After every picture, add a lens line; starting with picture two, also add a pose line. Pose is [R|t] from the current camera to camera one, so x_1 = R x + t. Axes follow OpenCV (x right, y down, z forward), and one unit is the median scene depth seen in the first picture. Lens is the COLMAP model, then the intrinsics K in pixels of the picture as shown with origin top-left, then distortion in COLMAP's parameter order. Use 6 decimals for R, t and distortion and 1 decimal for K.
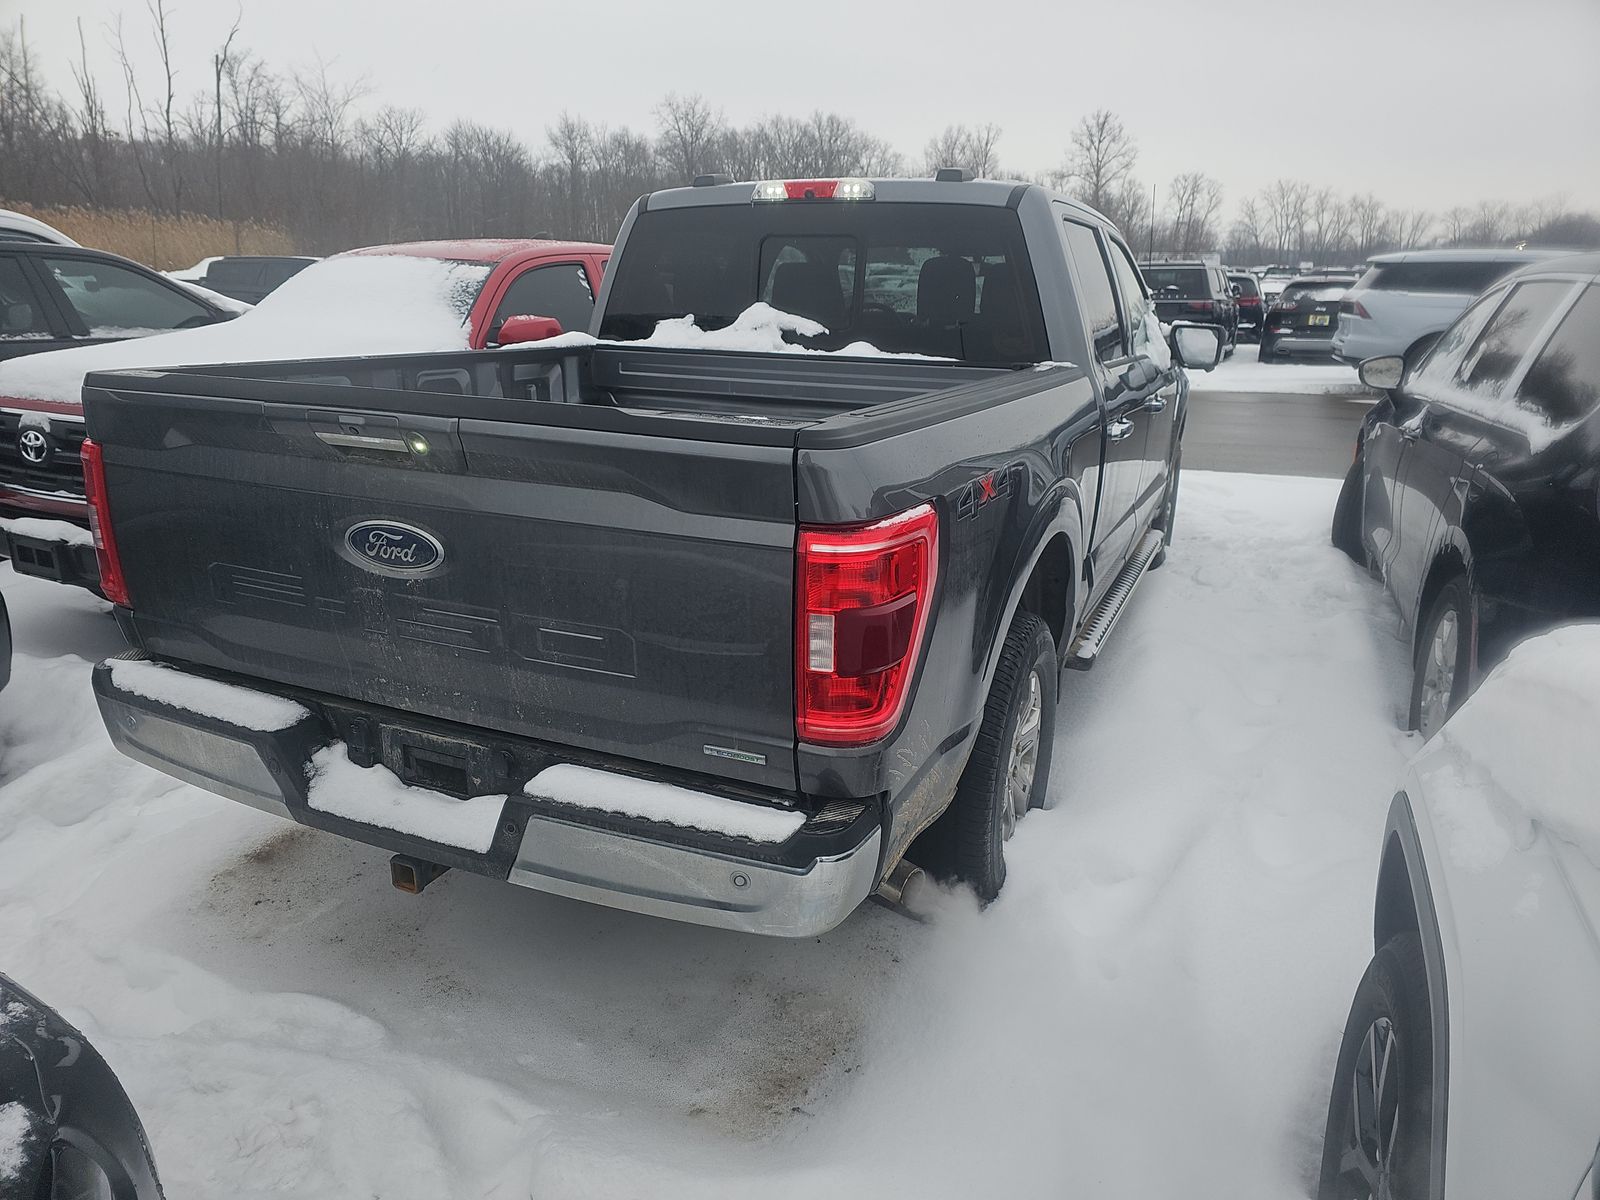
lens RADIAL K [[1067.1, 0, 765.7], [0, 1067.1, 598.3], [0, 0, 1]] dist [0.060742, -0.040136]
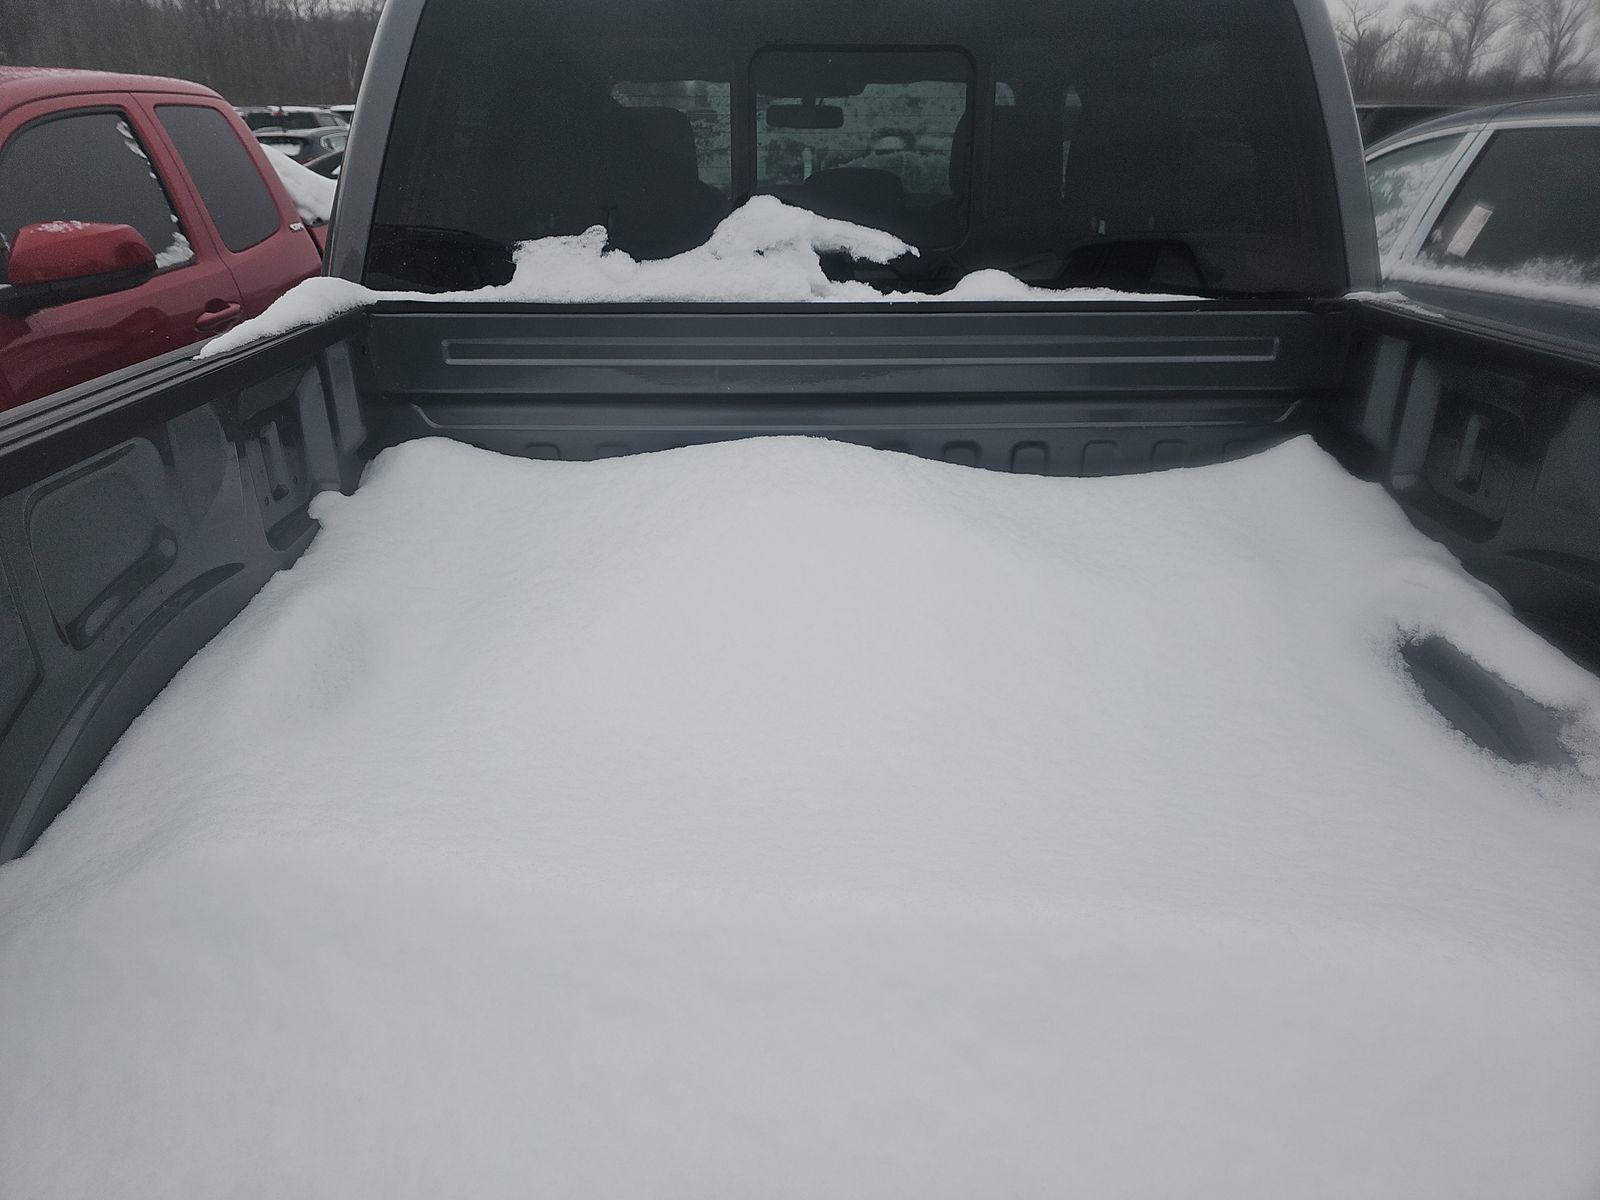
lens RADIAL K [[1067.1, 0, 765.7], [0, 1067.1, 598.3], [0, 0, 1]] dist [0.060742, -0.040136]
pose [[0.895831, -0.190701, 0.401398, -0.235031], [0.139970, 0.978353, 0.152425, -0.175420], [-0.421777, -0.080363, 0.903131, 0.558396]]
